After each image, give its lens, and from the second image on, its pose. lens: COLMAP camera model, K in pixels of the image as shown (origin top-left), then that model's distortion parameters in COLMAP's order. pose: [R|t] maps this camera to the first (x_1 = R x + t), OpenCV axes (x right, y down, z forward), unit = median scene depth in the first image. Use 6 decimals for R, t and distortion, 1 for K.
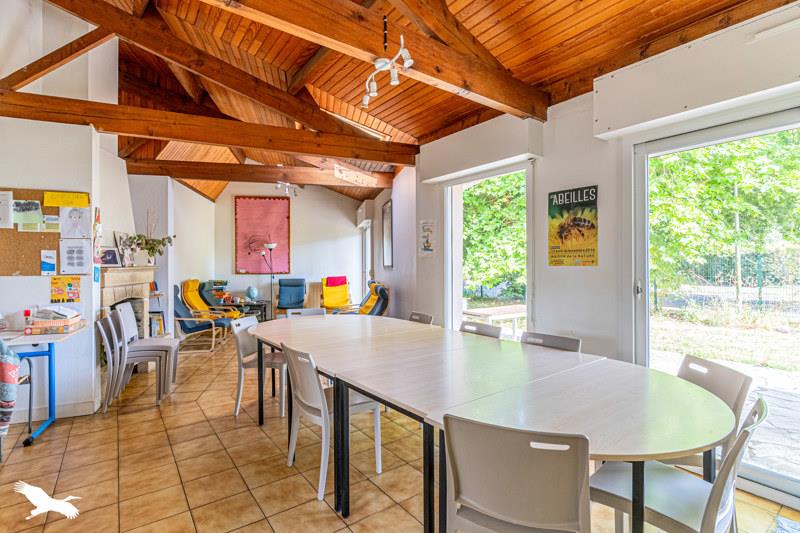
lens RADIAL K [[399.5, 0, 398.4], [0, 399.5, 264.8], [0, 0, 1]] dist [-0.004756, -0.000120]
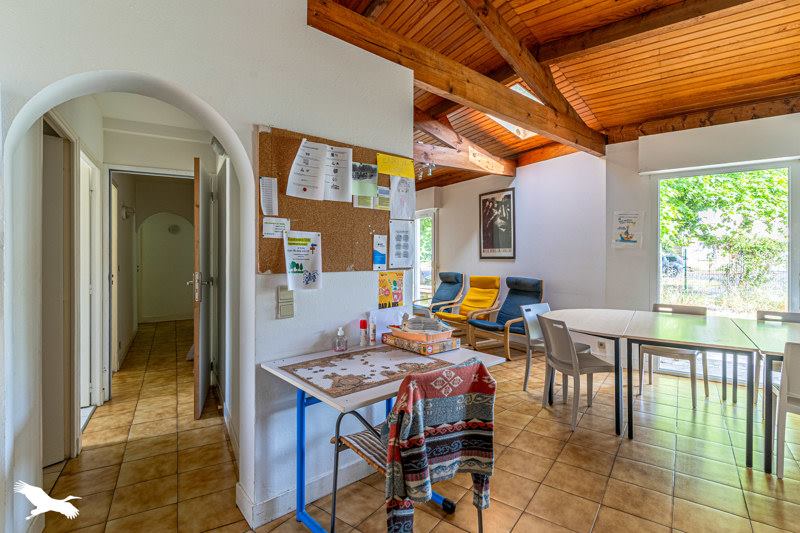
lens RADIAL K [[399.5, 0, 402.5], [0, 399.5, 255.1], [0, 0, 1]] dist [-0.004756, -0.000120]
pose [[0.952478, 0.002810, 0.304595, -0.448287], [-0.002376, 0.999996, -0.001794, 0.000303], [-0.304599, 0.000985, 0.952480, 0.128289]]
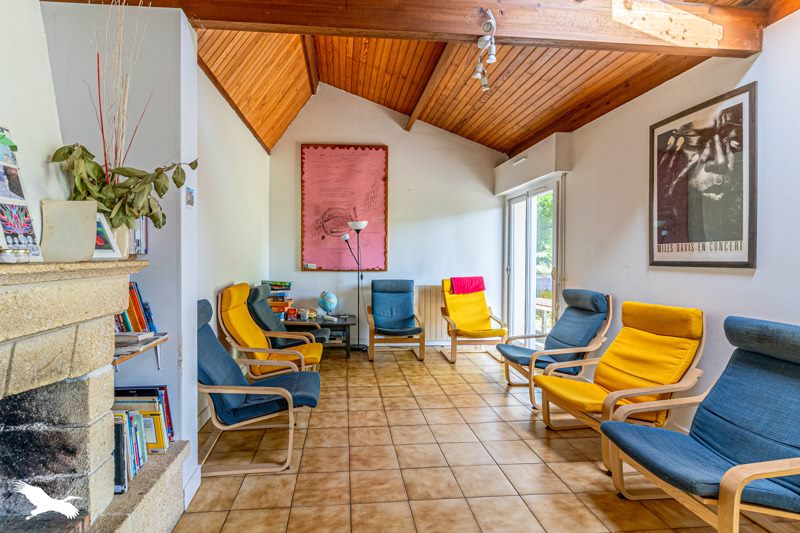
lens RADIAL K [[399.5, 0, 386.0], [0, 399.5, 263.7], [0, 0, 1]] dist [-0.004756, -0.000120]
pose [[0.994638, 0.012079, -0.102715, -0.251585], [-0.010216, 0.999774, 0.018642, -0.000373], [0.102917, -0.017493, 0.994536, 0.467993]]
